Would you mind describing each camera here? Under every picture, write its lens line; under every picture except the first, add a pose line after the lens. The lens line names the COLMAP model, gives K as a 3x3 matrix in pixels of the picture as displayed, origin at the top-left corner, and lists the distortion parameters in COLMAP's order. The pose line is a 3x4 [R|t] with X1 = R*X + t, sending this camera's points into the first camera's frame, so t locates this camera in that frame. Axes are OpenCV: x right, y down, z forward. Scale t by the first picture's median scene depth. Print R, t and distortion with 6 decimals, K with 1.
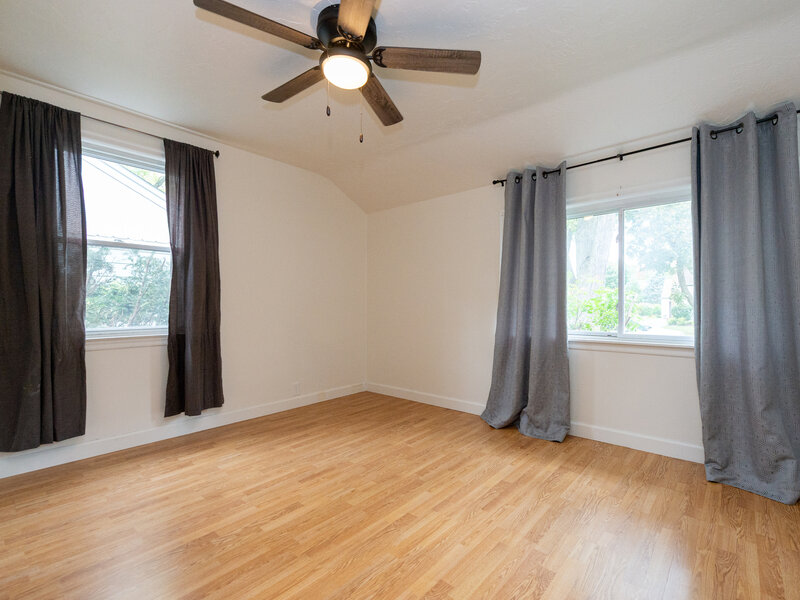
lens RADIAL K [[394.1, 0, 400.0], [0, 394.1, 300.0], [0, 0, 1]] dist [0.000785, -0.000207]
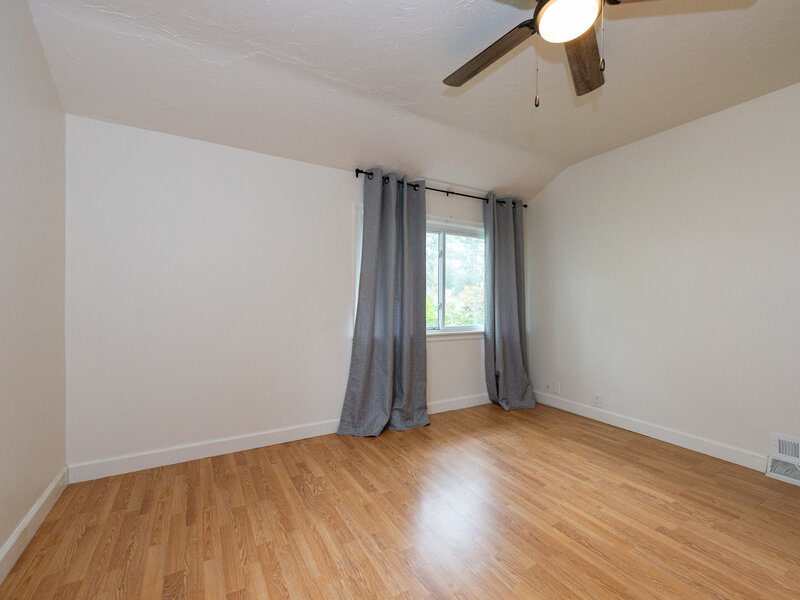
lens RADIAL K [[380.6, 0, 401.1], [0, 380.6, 296.9], [0, 0, 1]] dist [0.011855, -0.000480]
pose [[0.261653, 0.007575, 0.965132, -0.690770], [-0.020252, 0.999792, -0.002357, -0.008284], [-0.964949, -0.018929, 0.261752, 0.783971]]
